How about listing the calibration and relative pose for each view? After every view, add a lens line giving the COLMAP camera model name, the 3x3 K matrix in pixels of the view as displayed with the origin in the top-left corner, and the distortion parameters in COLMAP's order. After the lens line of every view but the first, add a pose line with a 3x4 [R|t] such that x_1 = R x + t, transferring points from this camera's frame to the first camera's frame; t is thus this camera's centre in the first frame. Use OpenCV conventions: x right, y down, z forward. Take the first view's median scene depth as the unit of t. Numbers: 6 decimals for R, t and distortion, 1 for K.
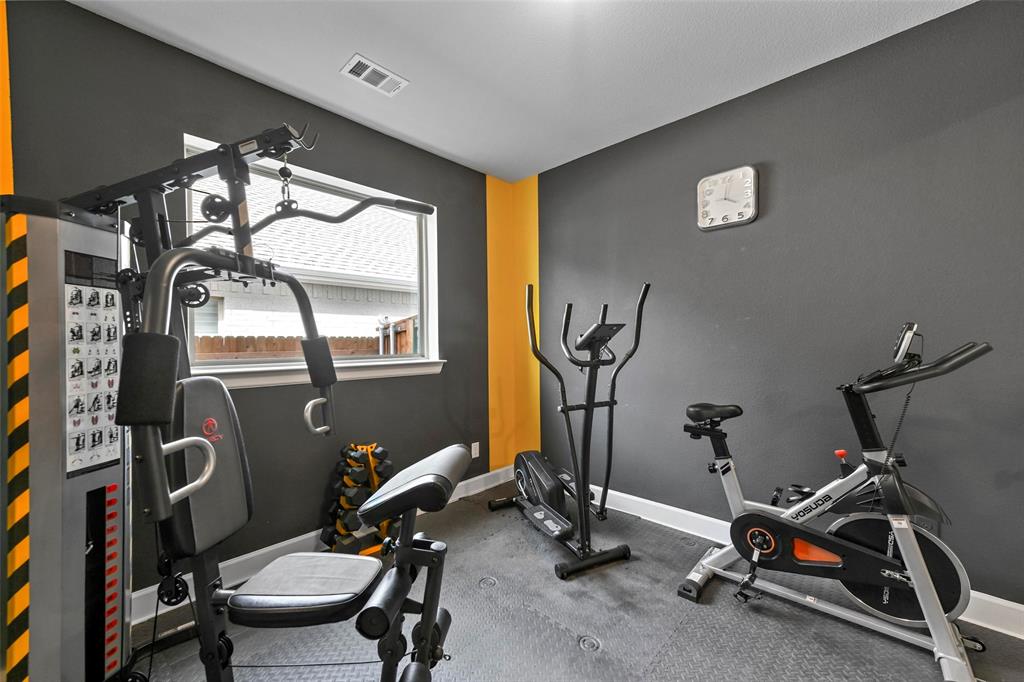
lens RADIAL K [[402.7, 0, 511.3], [0, 402.7, 342.1], [0, 0, 1]] dist [0.014297, 0.000160]
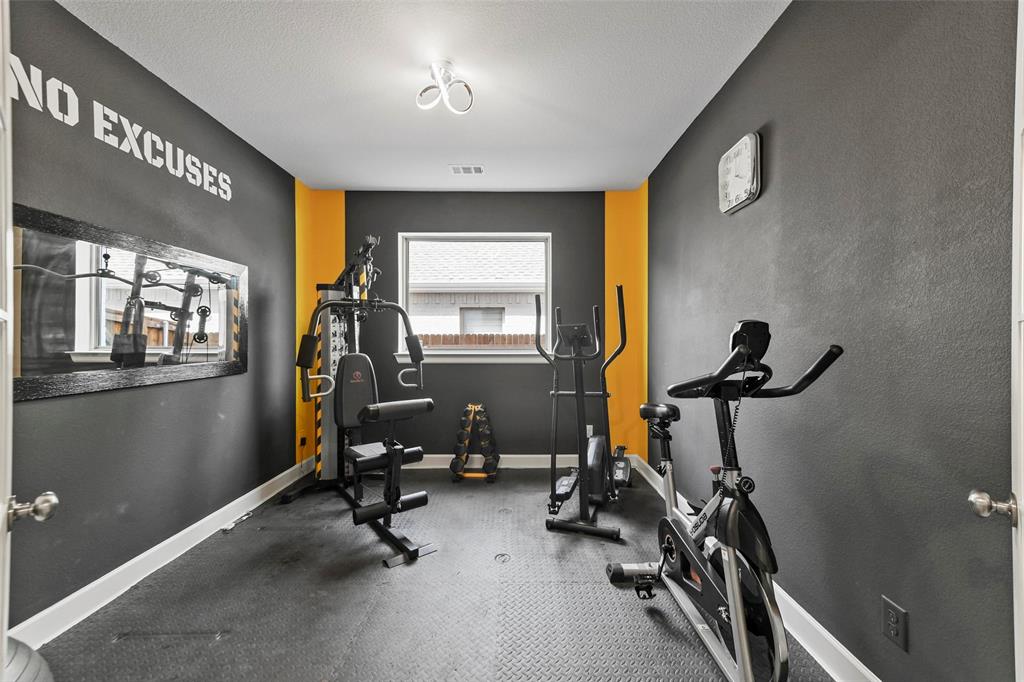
lens RADIAL K [[402.7, 0, 517.8], [0, 402.7, 337.2], [0, 0, 1]] dist [0.014297, 0.000160]
pose [[0.691296, 0.005437, -0.722552, 0.884285], [-0.007491, 0.999972, 0.000358, -0.006965], [0.722533, 0.005165, 0.691317, 0.059874]]
